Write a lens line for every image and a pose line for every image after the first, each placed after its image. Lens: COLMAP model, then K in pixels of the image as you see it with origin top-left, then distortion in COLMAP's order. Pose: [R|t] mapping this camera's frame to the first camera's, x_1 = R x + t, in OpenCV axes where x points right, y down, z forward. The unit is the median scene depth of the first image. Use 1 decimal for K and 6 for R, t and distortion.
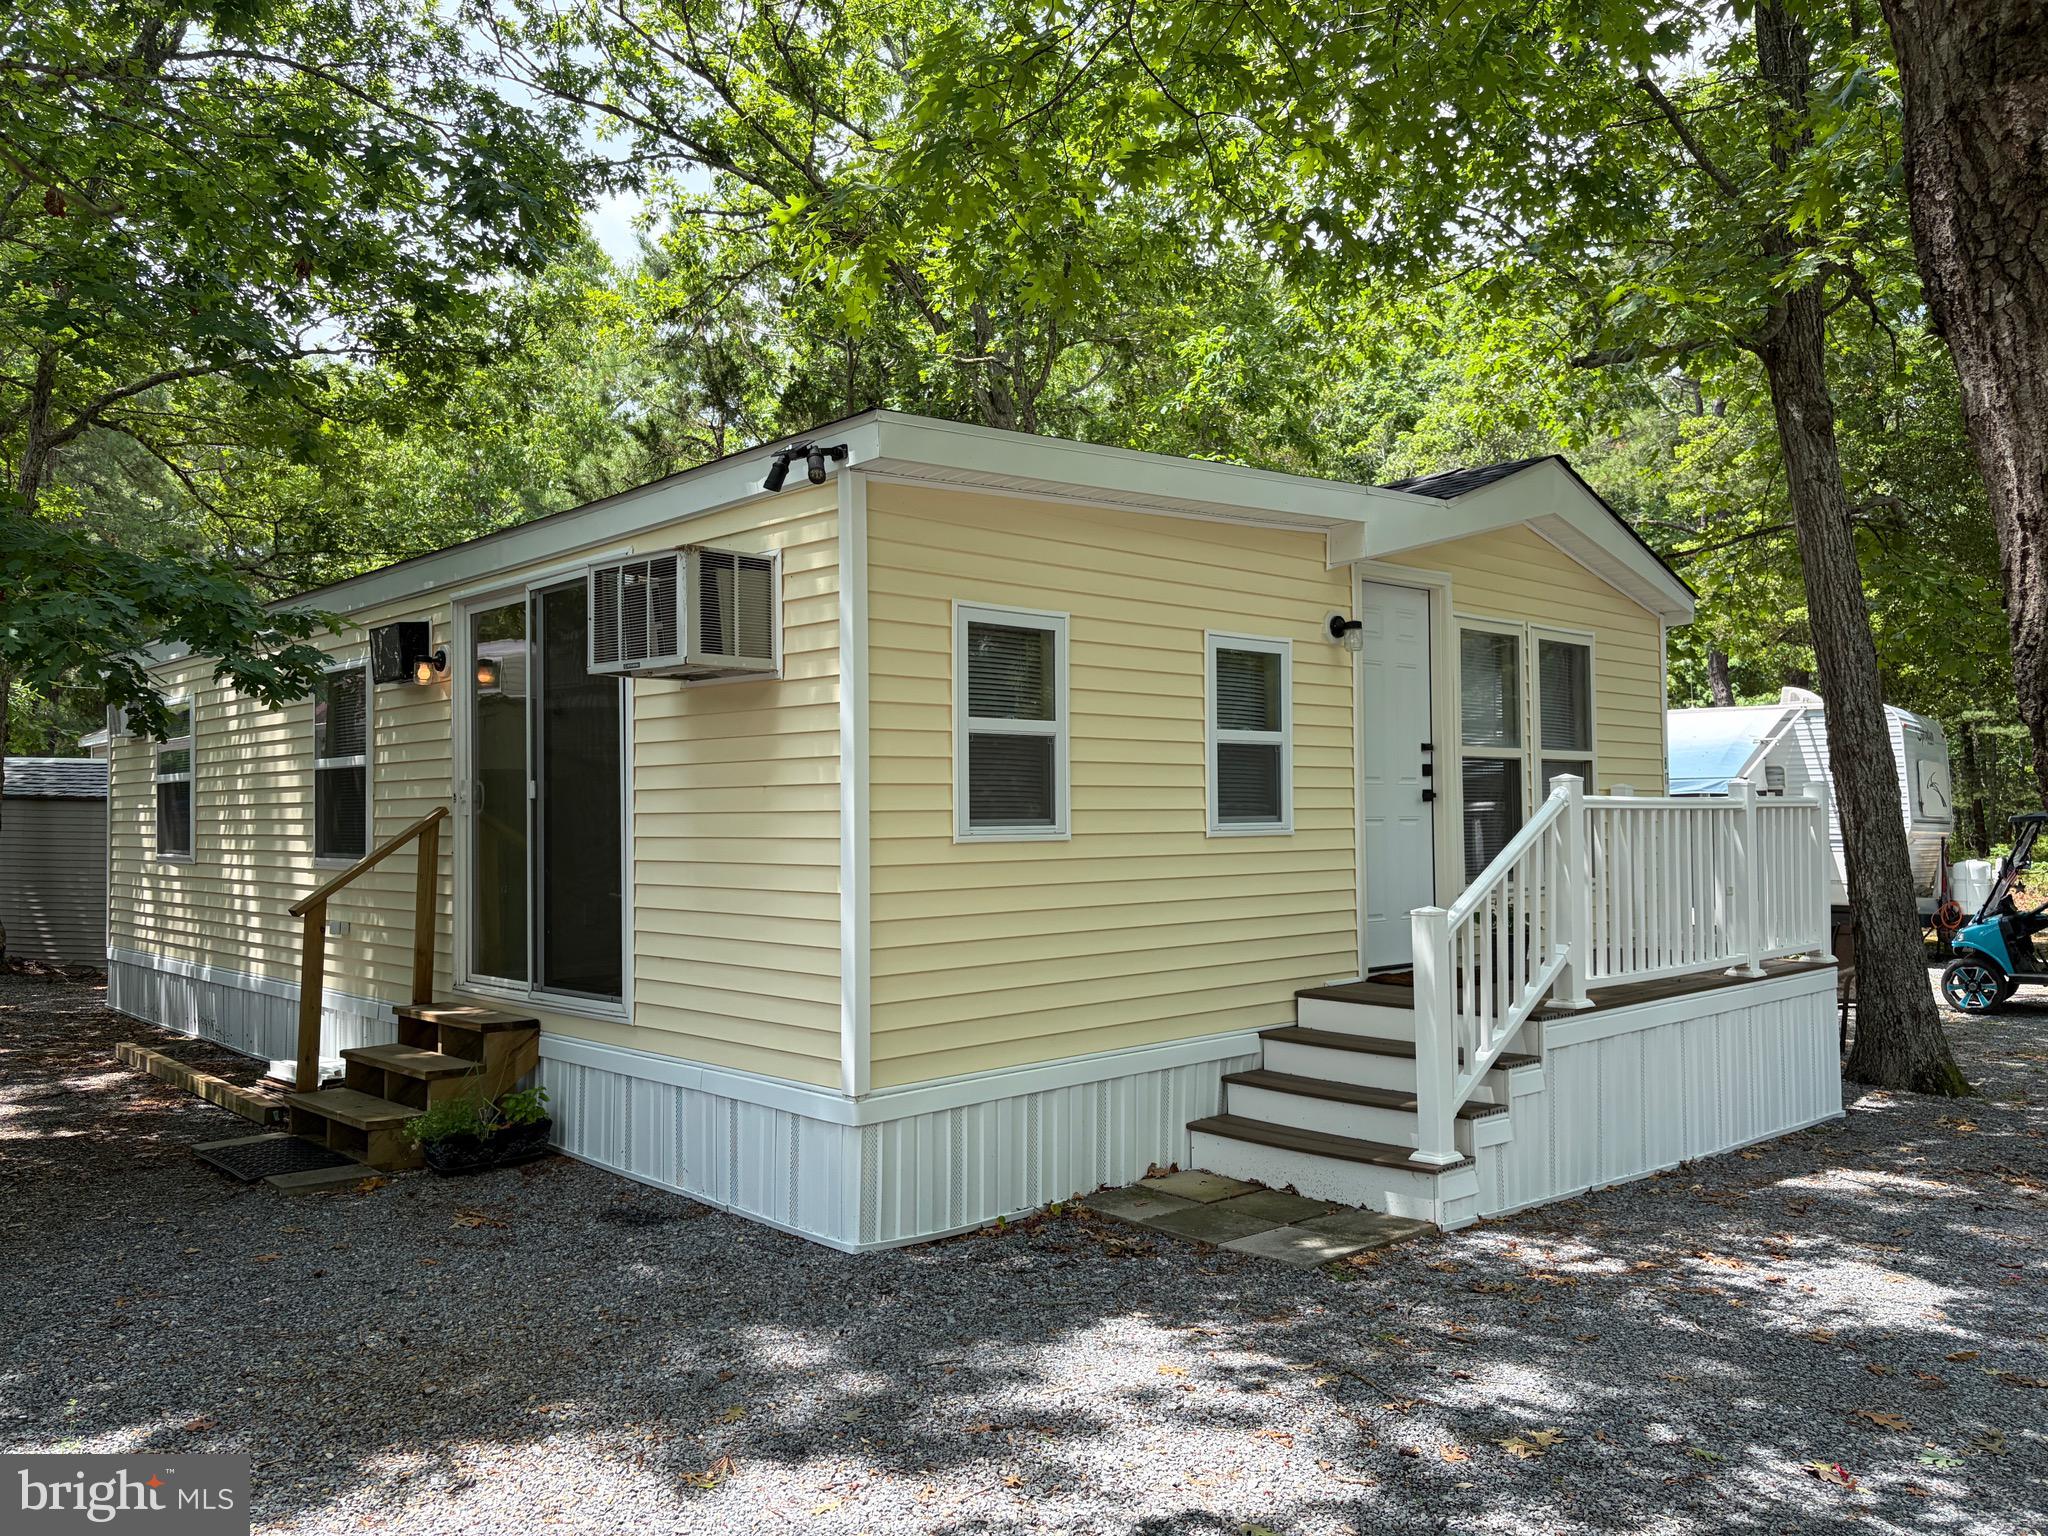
lens RADIAL K [[1560.4, 0, 1024.0], [0, 1560.4, 768.0], [0, 0, 1]] dist [-0.000318, -0.099516]
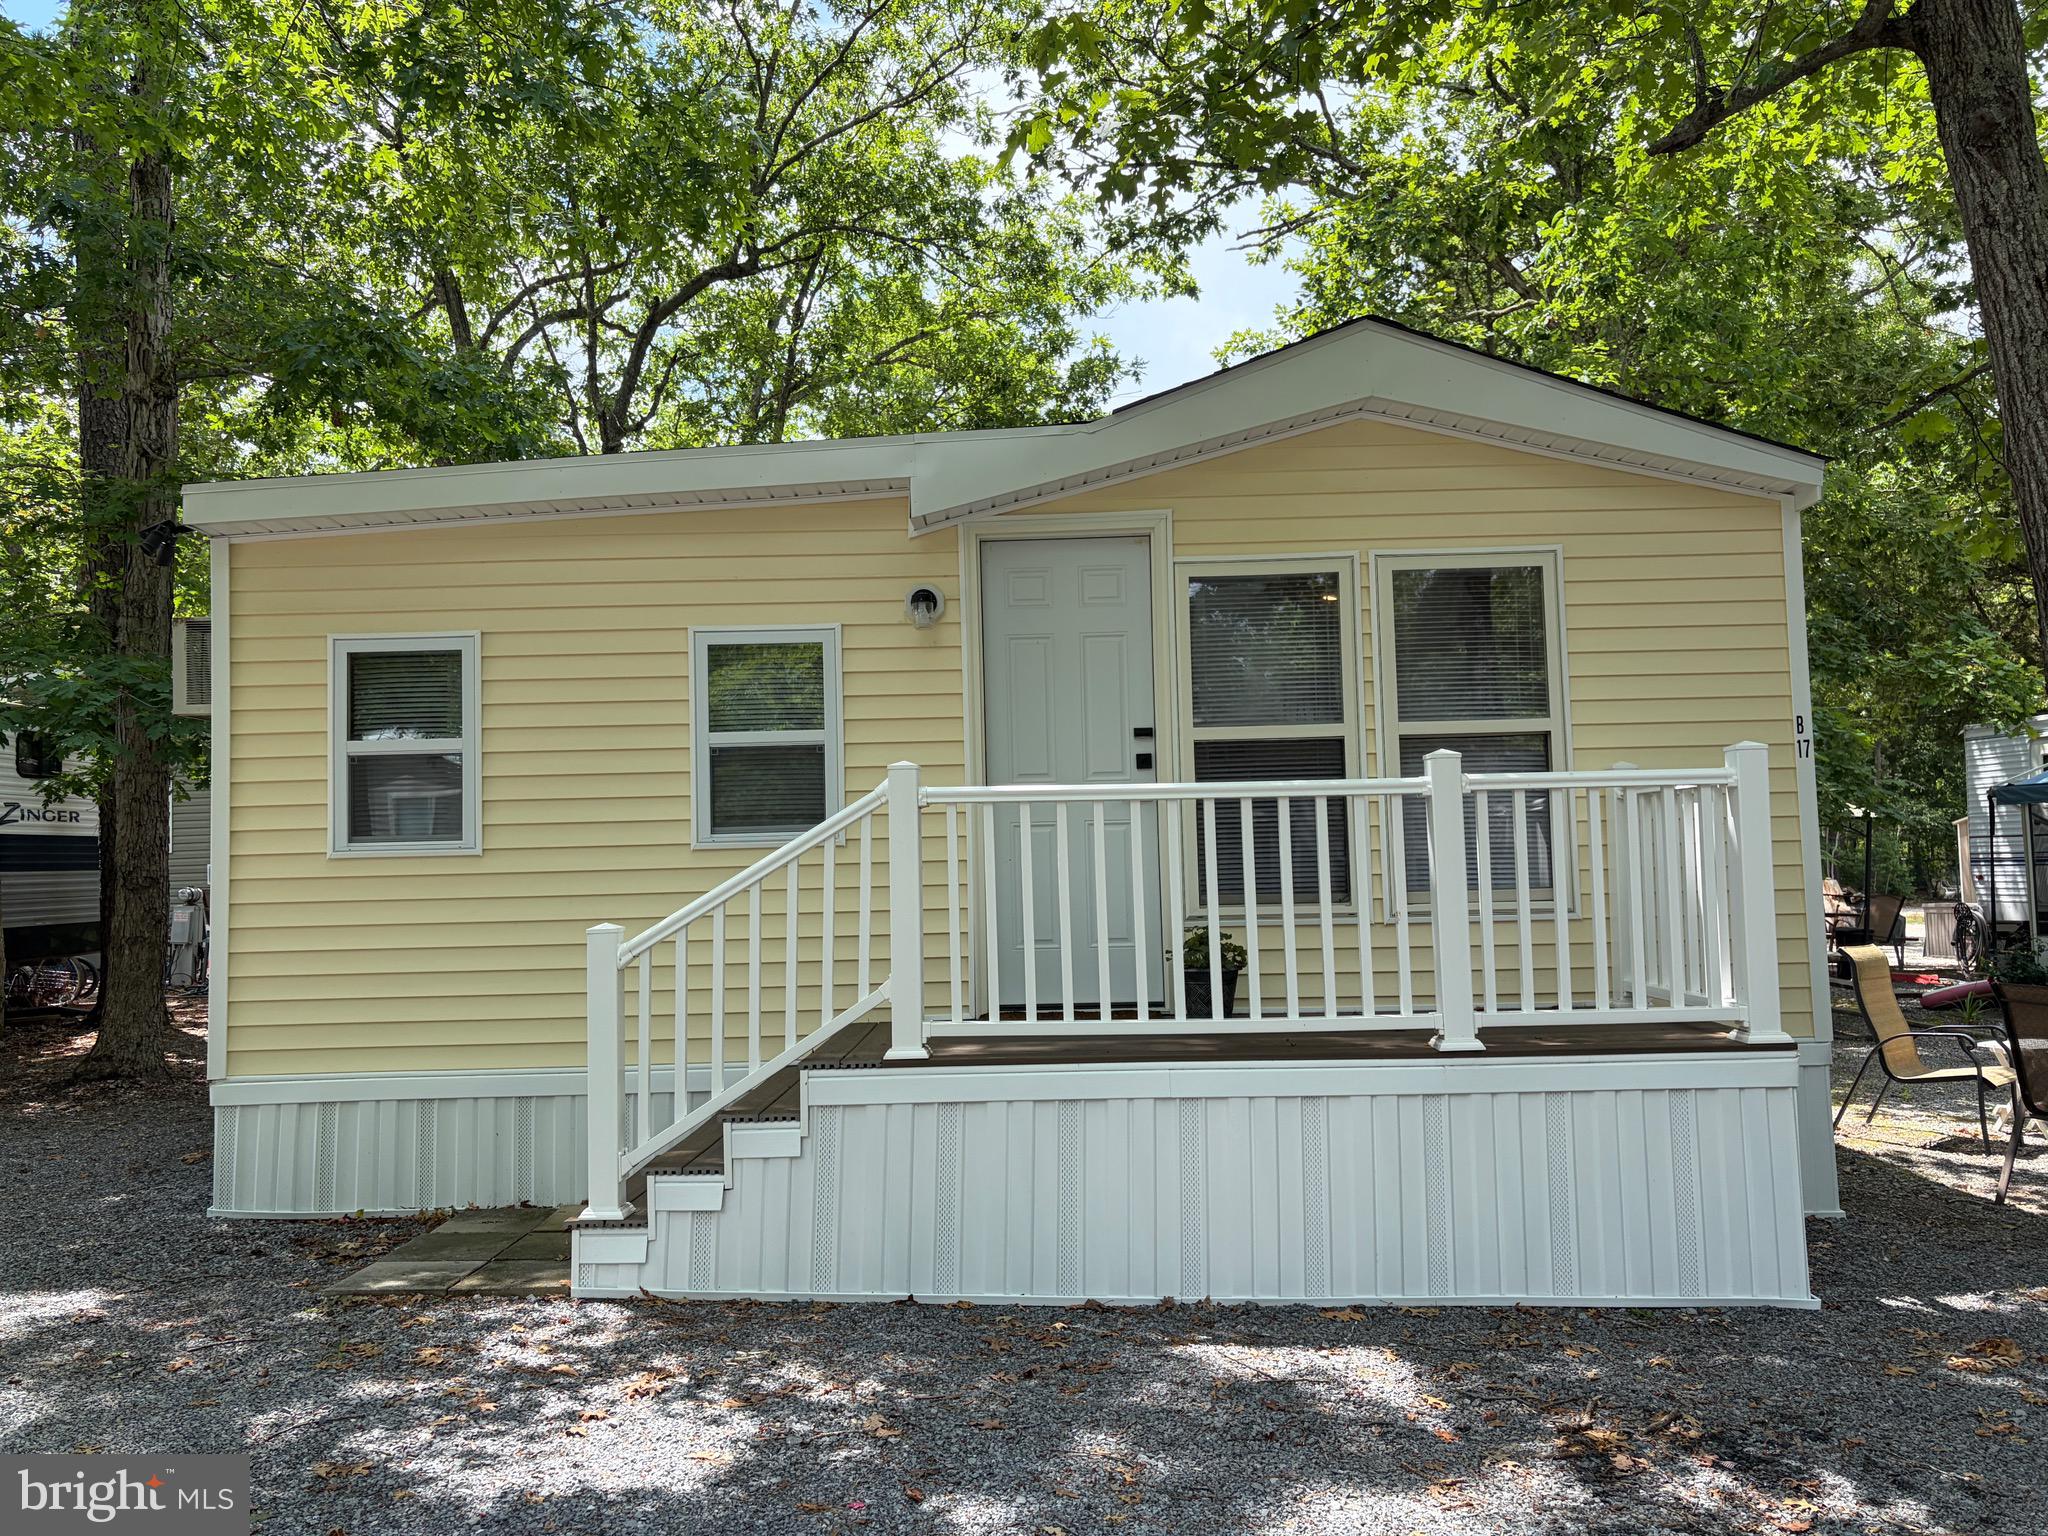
lens RADIAL K [[1656.5, 0, 1024.0], [0, 1656.5, 768.0], [0, 0, 1]] dist [0.071562, -0.133696]
pose [[0.729972, -0.050913, -0.681578, 1.025098], [0.038545, 0.998701, -0.033319, 0.039466], [0.682389, -0.001950, 0.730987, 0.451122]]
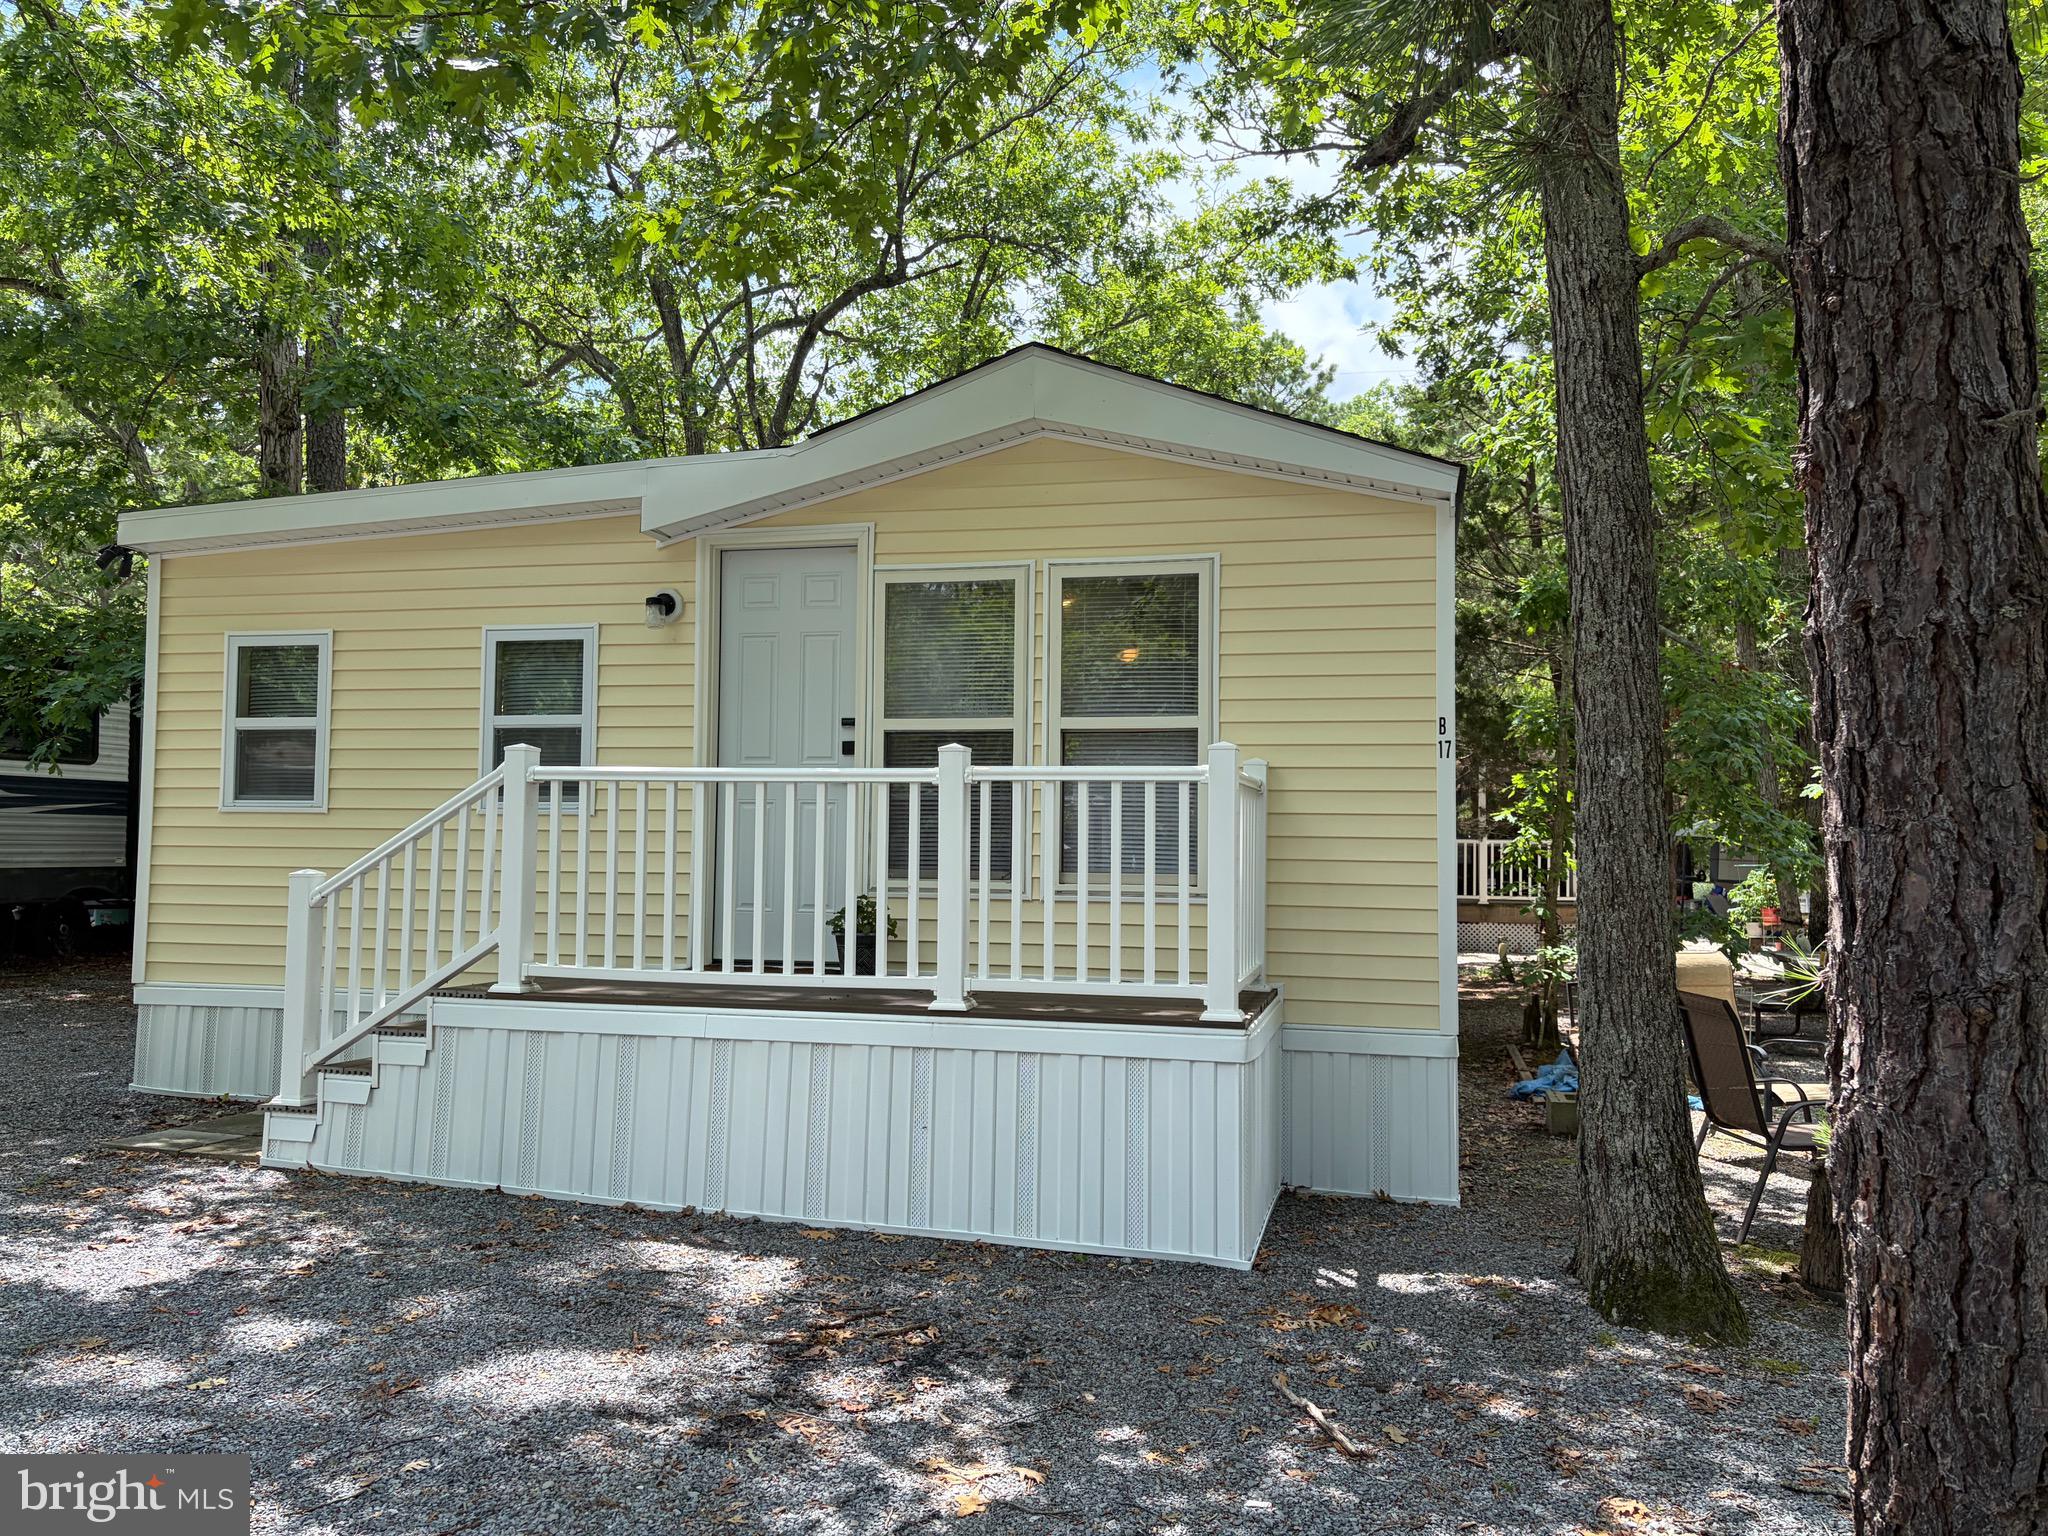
lens RADIAL K [[1656.5, 0, 1024.0], [0, 1656.5, 768.0], [0, 0, 1]] dist [0.071562, -0.133696]
pose [[0.536148, -0.023600, -0.843794, 1.444615], [0.008203, 0.999708, -0.022749, 0.045608], [0.844084, 0.005275, 0.536185, 0.756556]]
